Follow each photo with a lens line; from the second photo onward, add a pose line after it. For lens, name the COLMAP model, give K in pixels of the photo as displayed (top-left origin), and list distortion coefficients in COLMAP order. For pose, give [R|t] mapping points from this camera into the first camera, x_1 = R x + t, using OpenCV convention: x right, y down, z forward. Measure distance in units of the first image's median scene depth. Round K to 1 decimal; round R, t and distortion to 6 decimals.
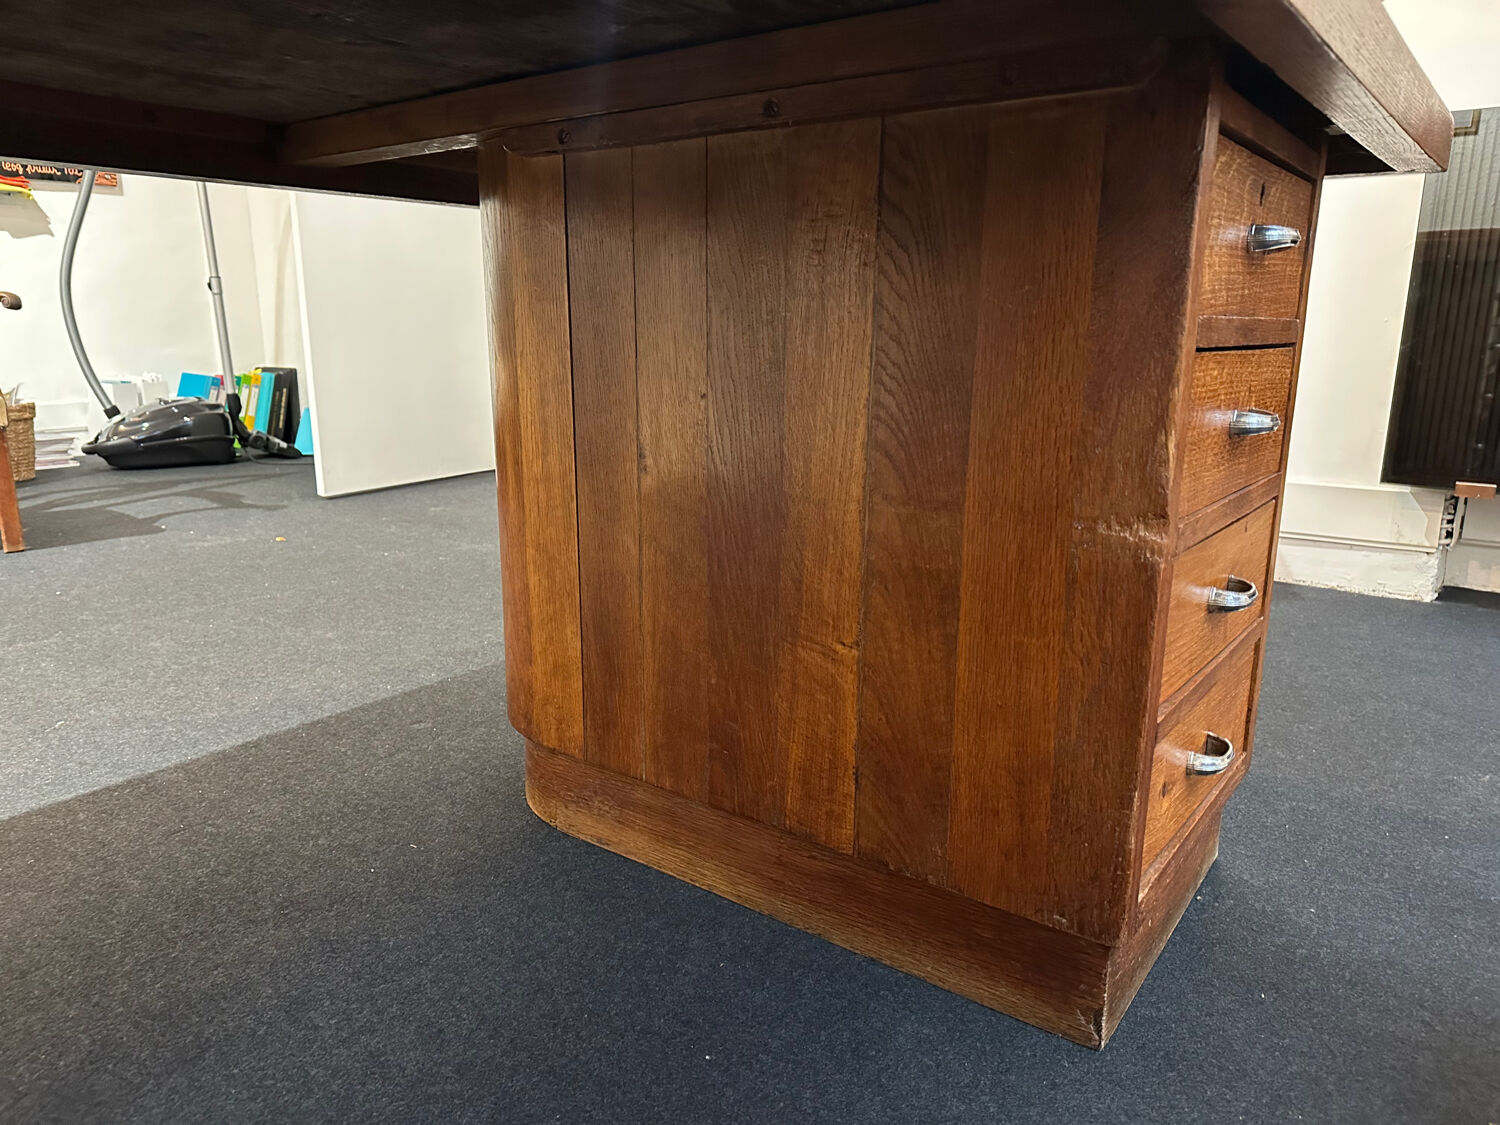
lens RADIAL K [[1056.5, 0, 744.9], [0, 1056.5, 569.2], [0, 0, 1]] dist [0.142377, -0.158495]
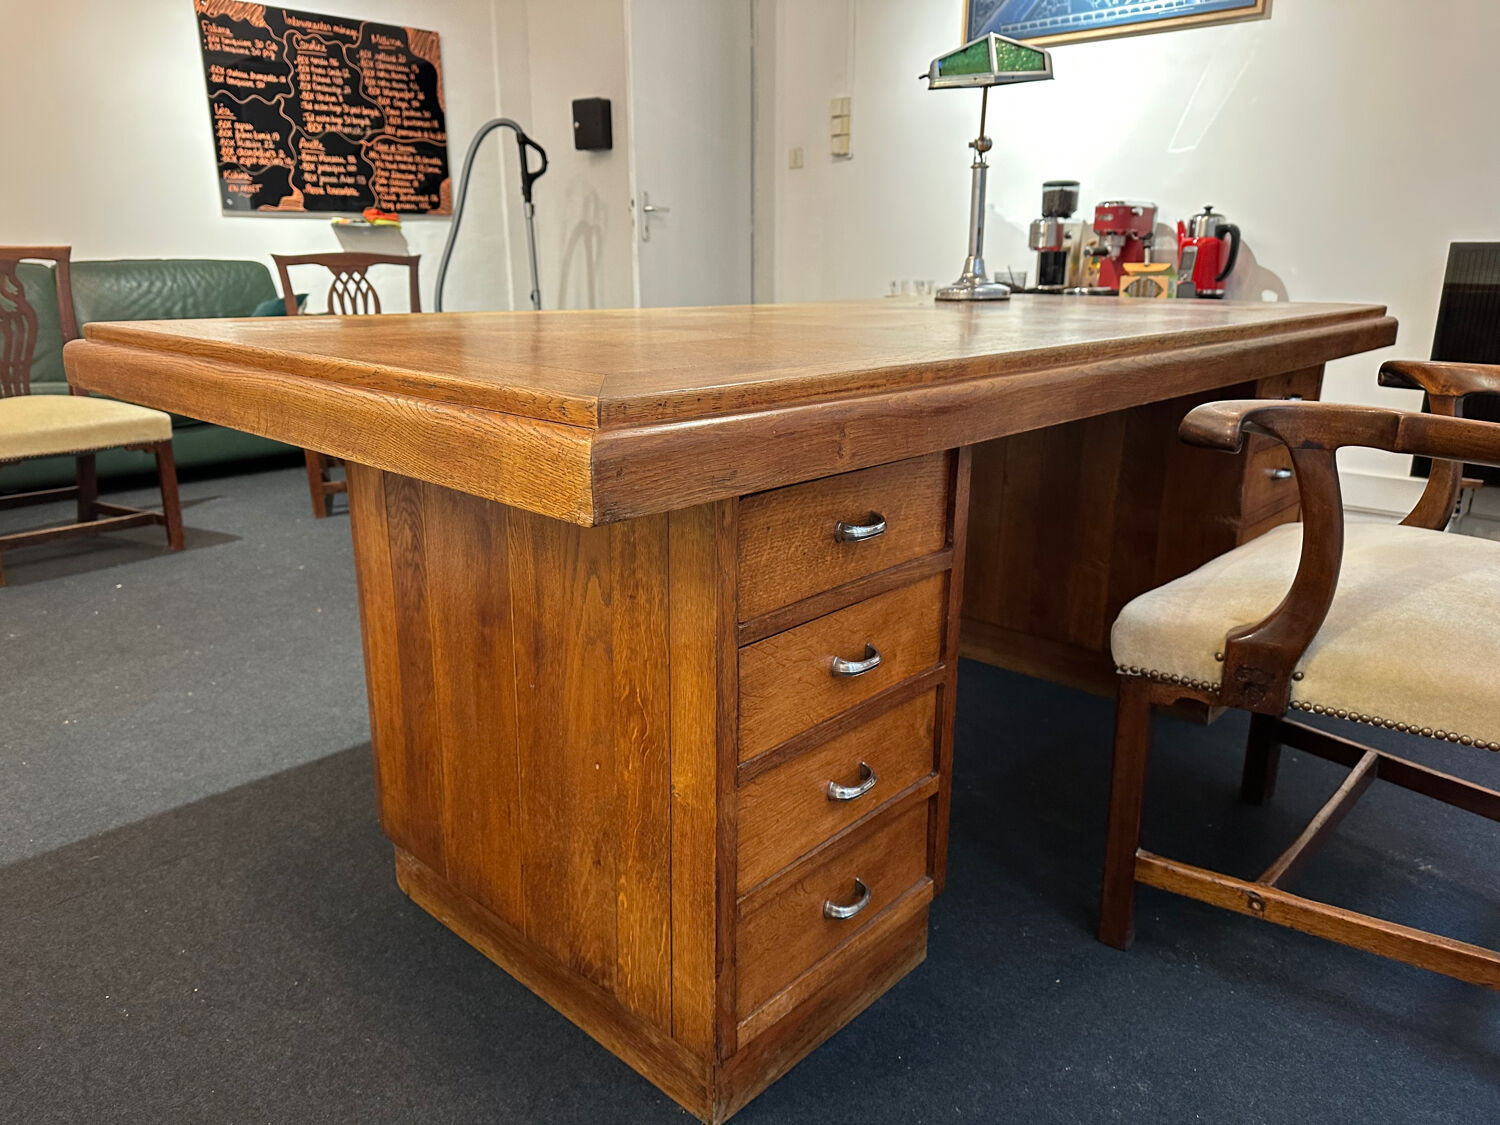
lens RADIAL K [[1055.6, 0, 744.0], [0, 1055.6, 583.7], [0, 0, 1]] dist [0.005129, -0.007648]
pose [[0.994642, 0.030906, -0.098651, -0.417746], [-0.024106, 0.997298, 0.069397, -0.022400], [0.100529, -0.066647, 0.992699, -1.272941]]
